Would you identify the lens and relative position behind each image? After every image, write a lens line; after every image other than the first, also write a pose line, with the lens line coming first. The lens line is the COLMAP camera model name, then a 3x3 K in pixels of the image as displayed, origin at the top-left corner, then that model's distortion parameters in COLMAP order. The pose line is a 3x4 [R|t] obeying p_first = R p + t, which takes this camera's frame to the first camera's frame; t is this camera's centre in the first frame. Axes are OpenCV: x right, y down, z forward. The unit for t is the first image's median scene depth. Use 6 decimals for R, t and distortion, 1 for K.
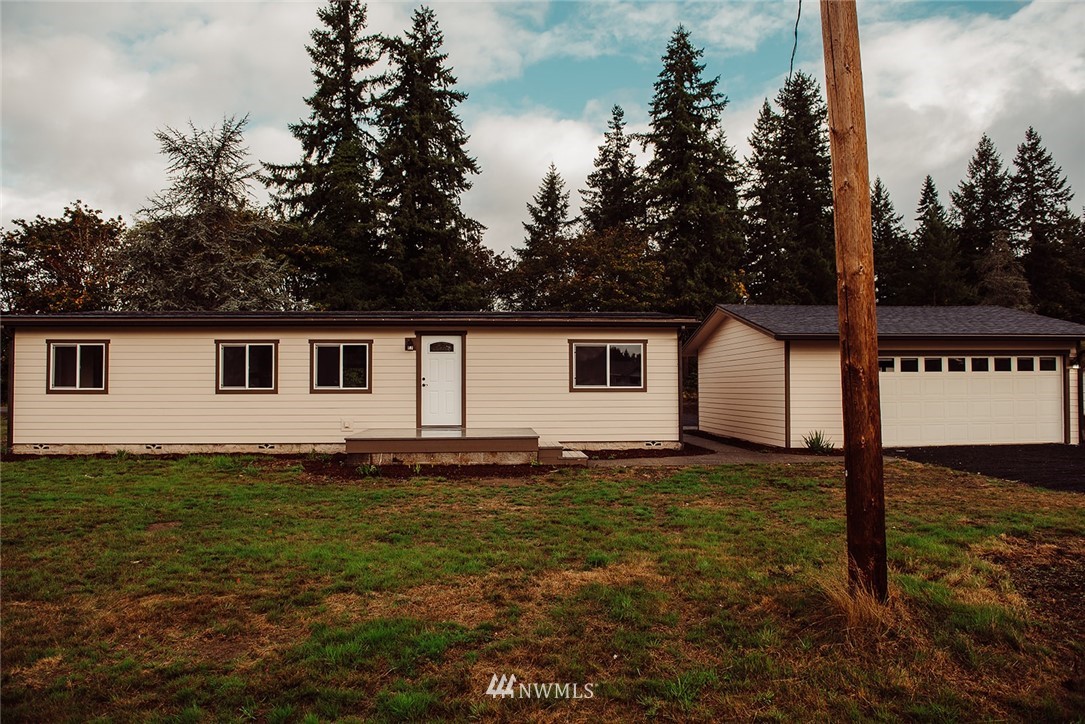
lens RADIAL K [[751.2, 0, 542.5], [0, 751.2, 367.4], [0, 0, 1]] dist [-0.046363, -0.007030]
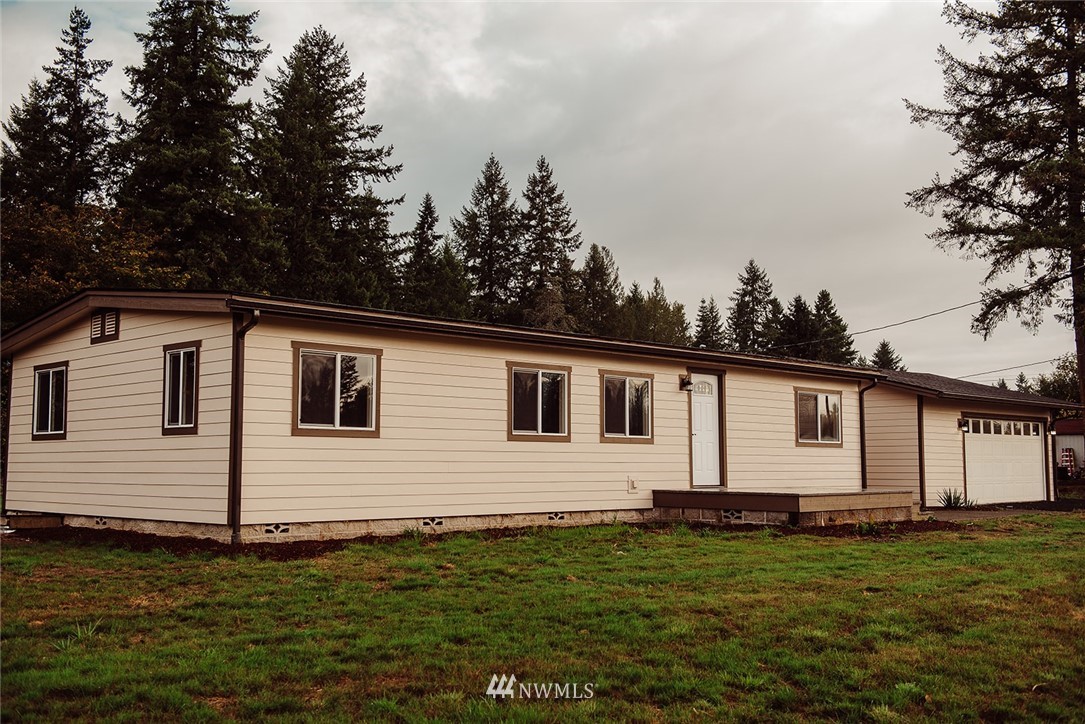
lens RADIAL K [[1127.4, 0, 542.1], [0, 1127.4, 352.2], [0, 0, 1]] dist [0.050369, 0.000000]
pose [[0.747950, 0.070639, 0.659986, -0.221724], [-0.020436, 0.996300, -0.083475, 0.008132], [-0.663441, 0.048947, 0.746626, 0.040447]]
